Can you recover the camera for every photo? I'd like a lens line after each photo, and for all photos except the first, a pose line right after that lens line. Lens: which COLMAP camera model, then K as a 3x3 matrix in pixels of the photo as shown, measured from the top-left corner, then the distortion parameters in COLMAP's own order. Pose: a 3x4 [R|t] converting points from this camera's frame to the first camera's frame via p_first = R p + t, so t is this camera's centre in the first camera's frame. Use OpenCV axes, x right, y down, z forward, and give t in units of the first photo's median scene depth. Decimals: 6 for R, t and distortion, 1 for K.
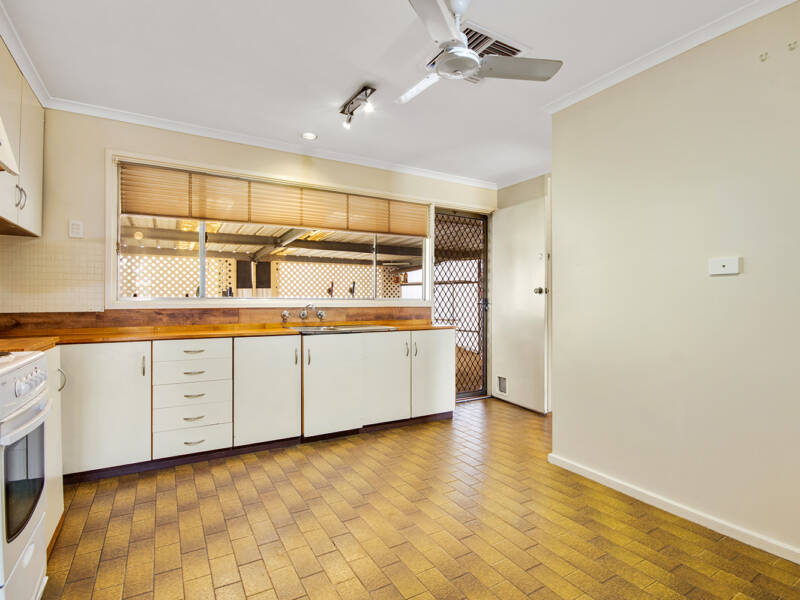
lens RADIAL K [[401.3, 0, 400.0], [0, 401.3, 300.0], [0, 0, 1]] dist [-0.021995, -0.000571]
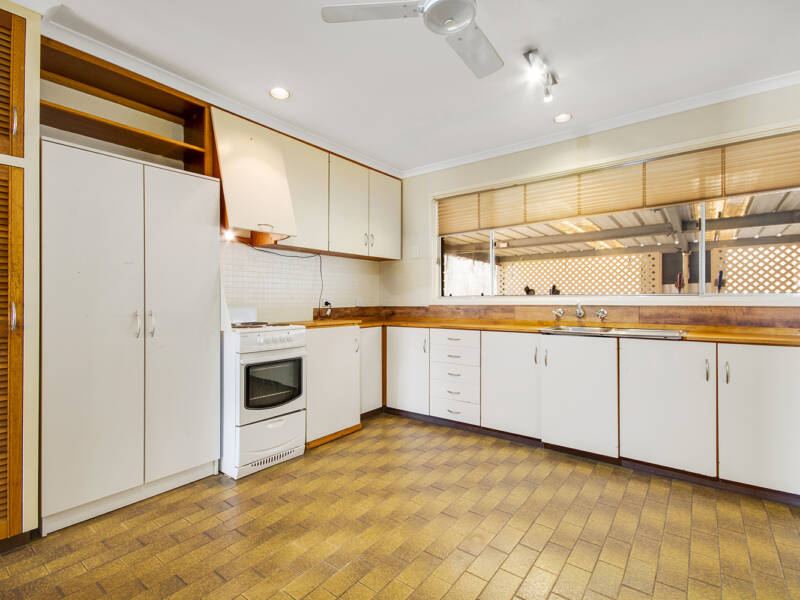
lens RADIAL K [[387.5, 0, 402.1], [0, 387.5, 298.0], [0, 0, 1]] dist [0.000964, -0.000155]
pose [[0.381564, -0.006875, -0.924317, 0.453133], [0.006968, 0.999965, -0.004561, 0.003555], [0.924316, -0.004701, 0.381598, 0.319063]]
